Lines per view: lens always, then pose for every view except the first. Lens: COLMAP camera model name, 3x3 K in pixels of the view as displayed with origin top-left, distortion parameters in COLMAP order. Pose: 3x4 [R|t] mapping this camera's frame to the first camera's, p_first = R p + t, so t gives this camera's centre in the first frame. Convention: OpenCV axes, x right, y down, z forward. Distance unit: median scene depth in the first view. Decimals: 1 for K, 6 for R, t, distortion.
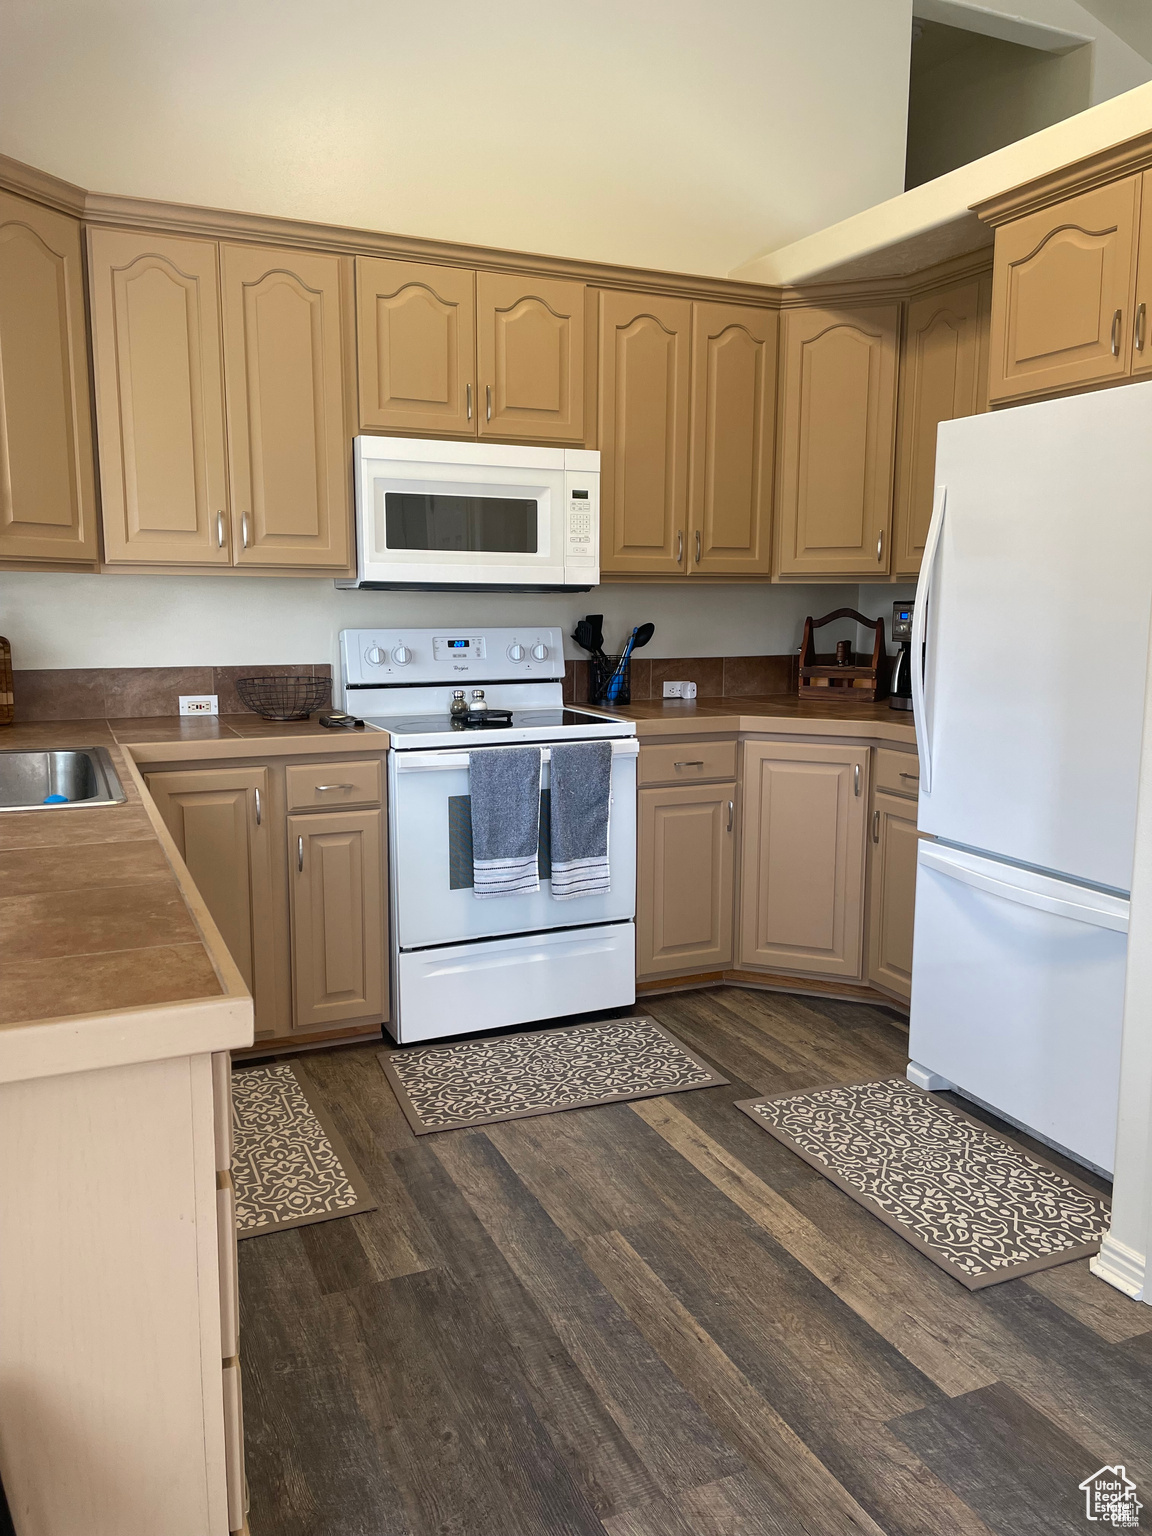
lens RADIAL K [[1154.6, 0, 574.0], [0, 1154.6, 765.4], [0, 0, 1]] dist [0.059945, -0.063780]
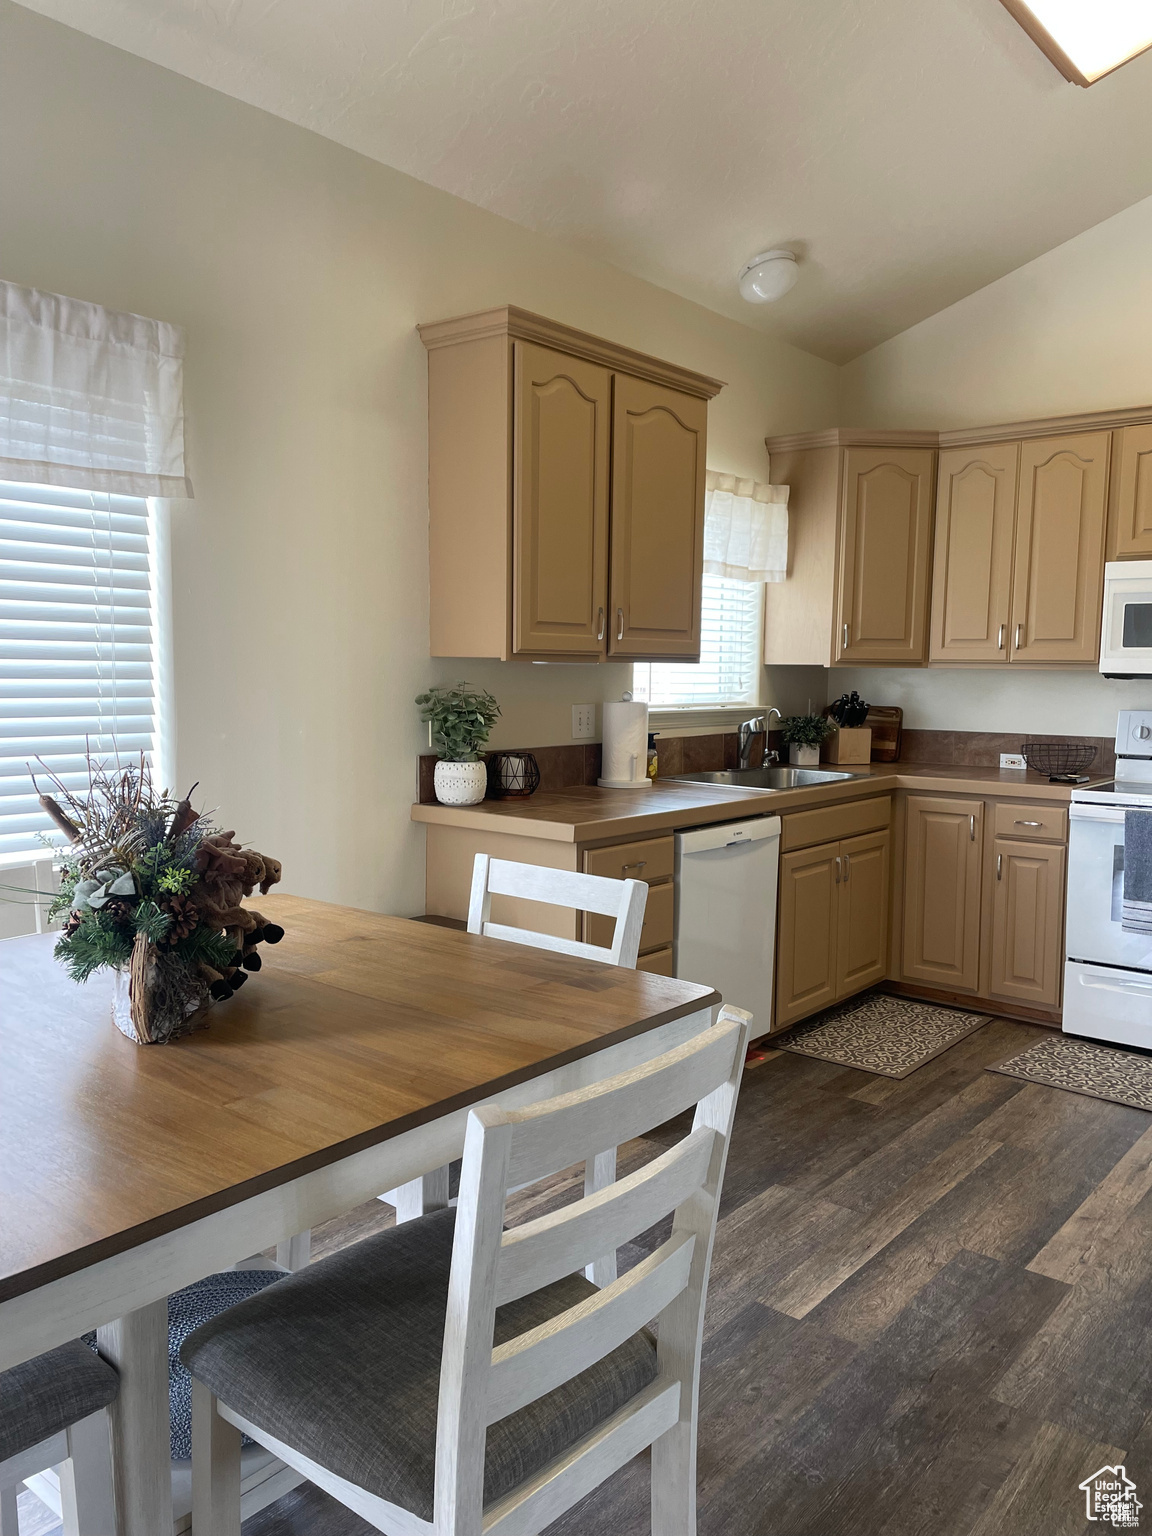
lens RADIAL K [[1154.6, 0, 569.9], [0, 1154.6, 767.2], [0, 0, 1]] dist [0.059945, -0.063780]
pose [[0.440023, 0.082624, -0.894178, 0.809706], [-0.143584, 0.989420, 0.020767, 0.002676], [0.886433, 0.119252, 0.447231, -0.102459]]
